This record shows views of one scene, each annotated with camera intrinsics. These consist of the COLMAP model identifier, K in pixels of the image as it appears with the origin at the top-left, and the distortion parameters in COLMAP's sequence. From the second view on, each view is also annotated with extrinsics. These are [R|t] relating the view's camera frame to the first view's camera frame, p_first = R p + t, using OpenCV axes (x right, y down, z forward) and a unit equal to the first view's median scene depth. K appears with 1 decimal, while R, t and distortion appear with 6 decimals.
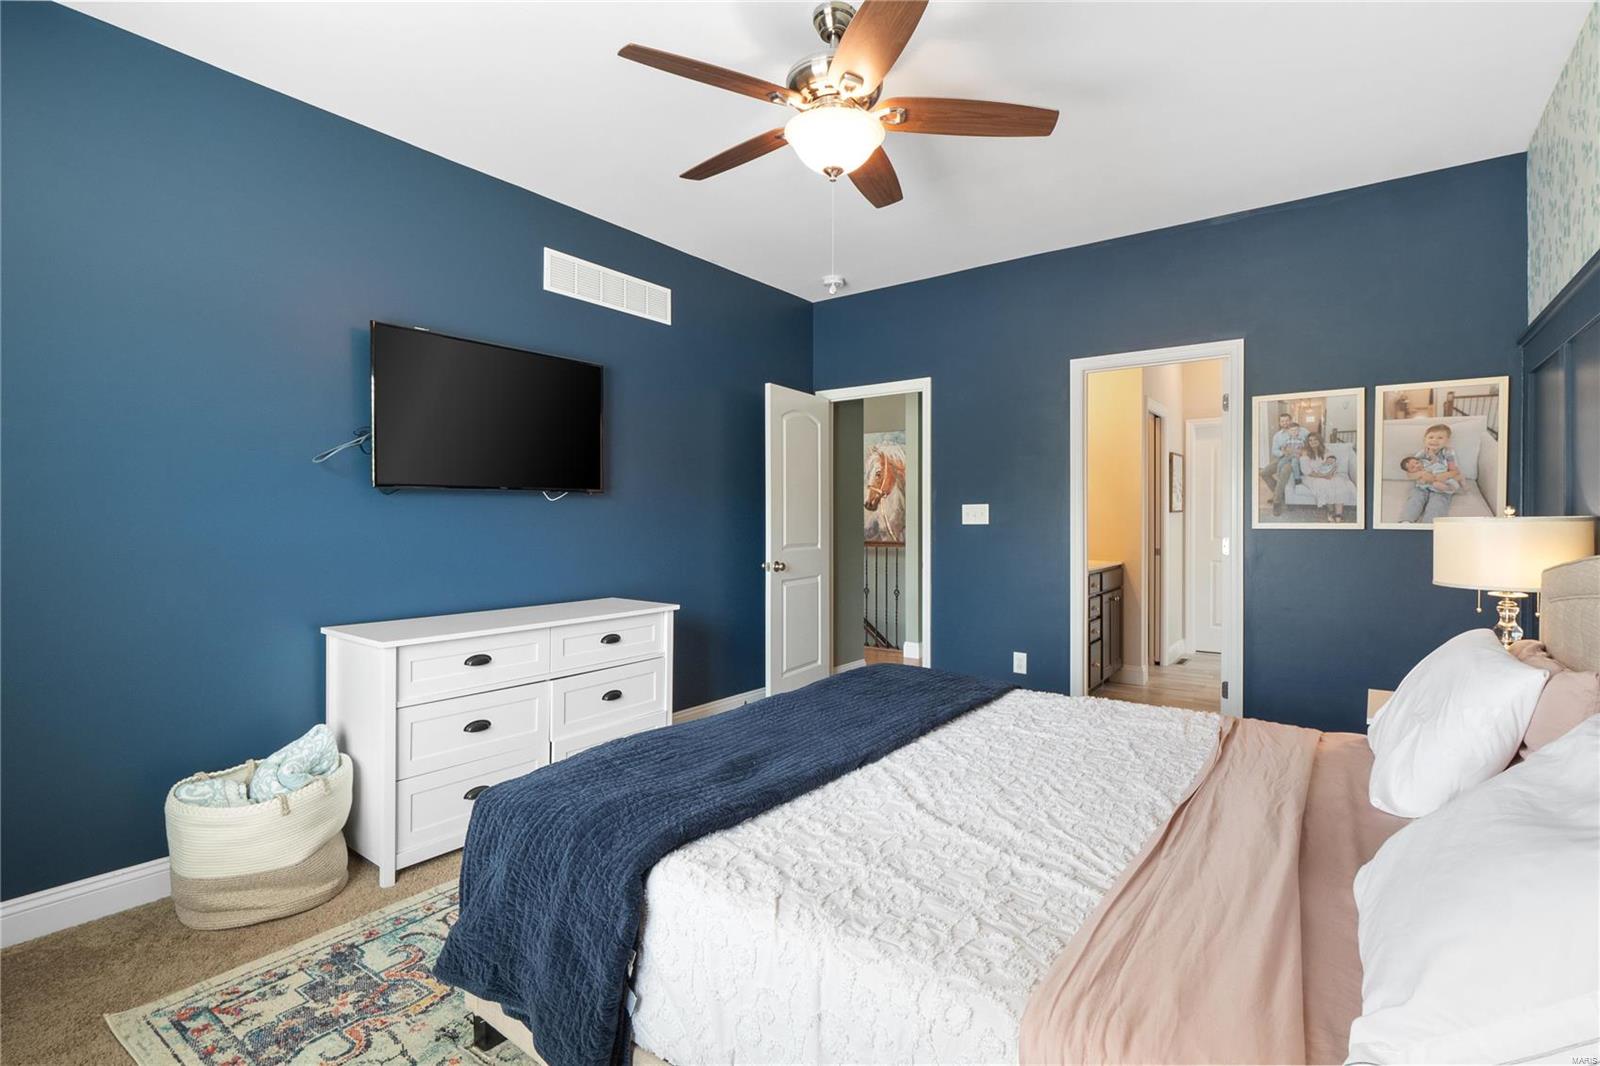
lens RADIAL K [[752.2, 0, 797.5], [0, 752.2, 514.2], [0, 0, 1]] dist [-0.014086, -0.000385]
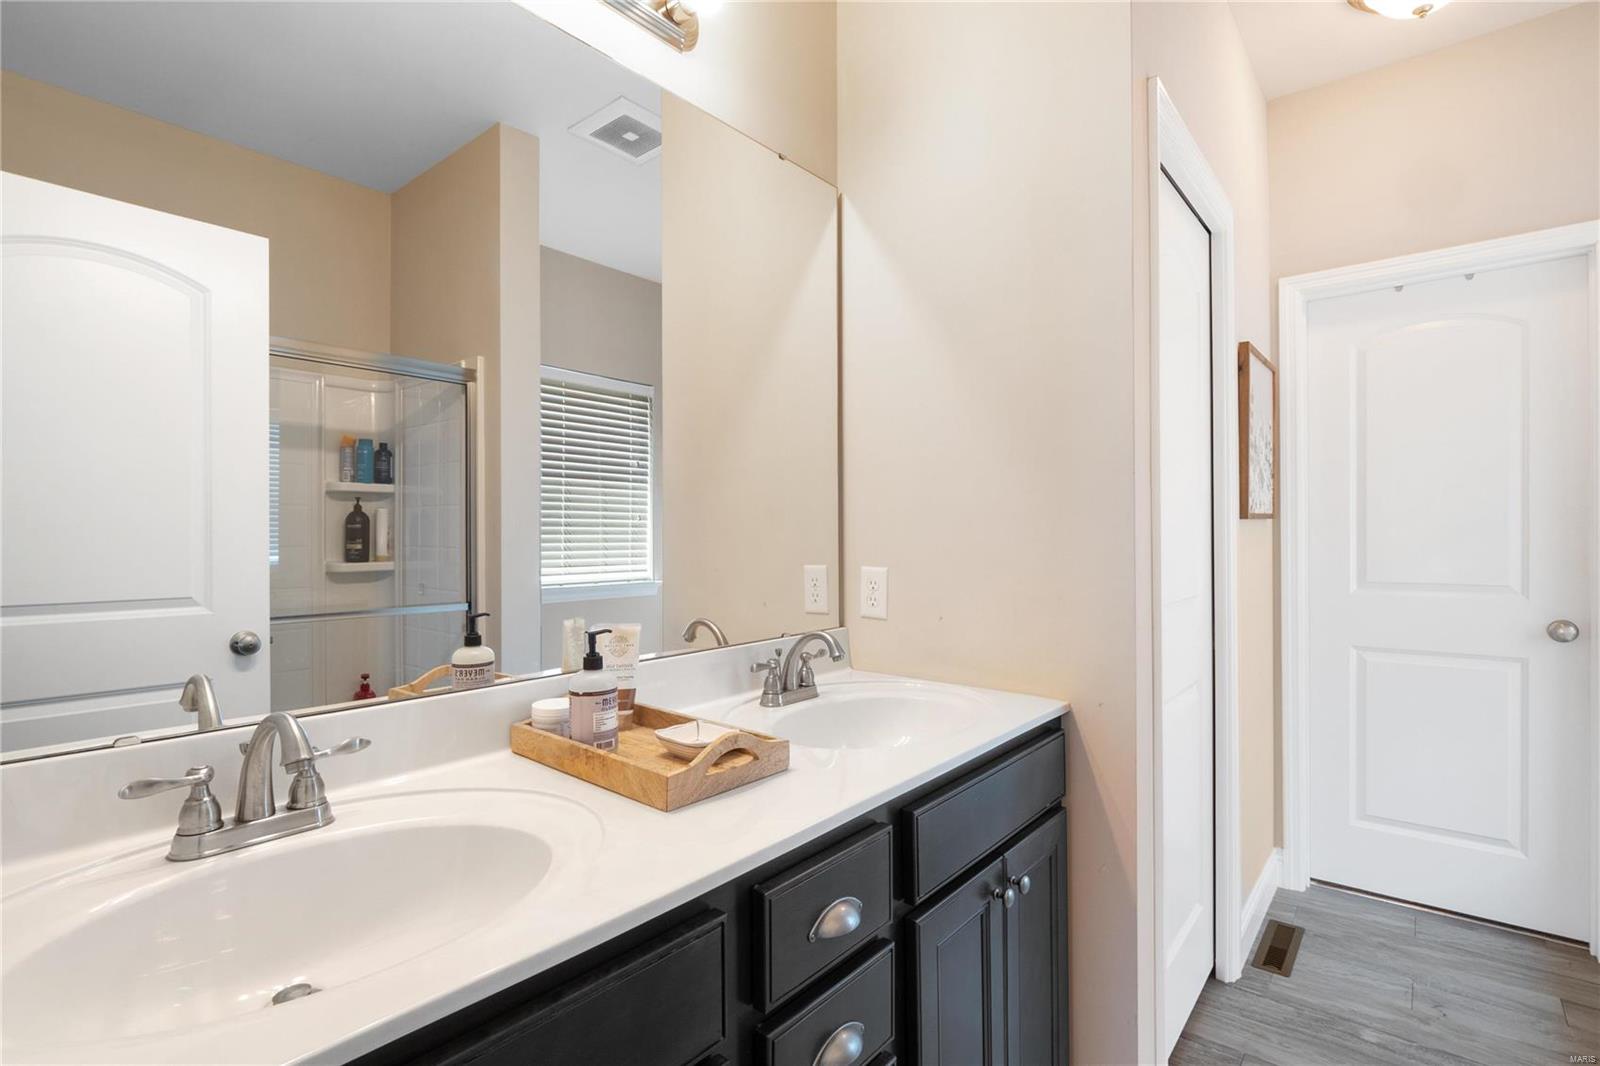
lens RADIAL K [[759.7, 0, 800.0], [0, 759.7, 533.0], [0, 0, 1]] dist [-0.001156, -0.000277]
pose [[0.999076, -0.007718, -0.042278, 0.295815], [0.007450, 0.999951, -0.006507, 0.005682], [0.042326, 0.006186, 0.999085, 0.617360]]
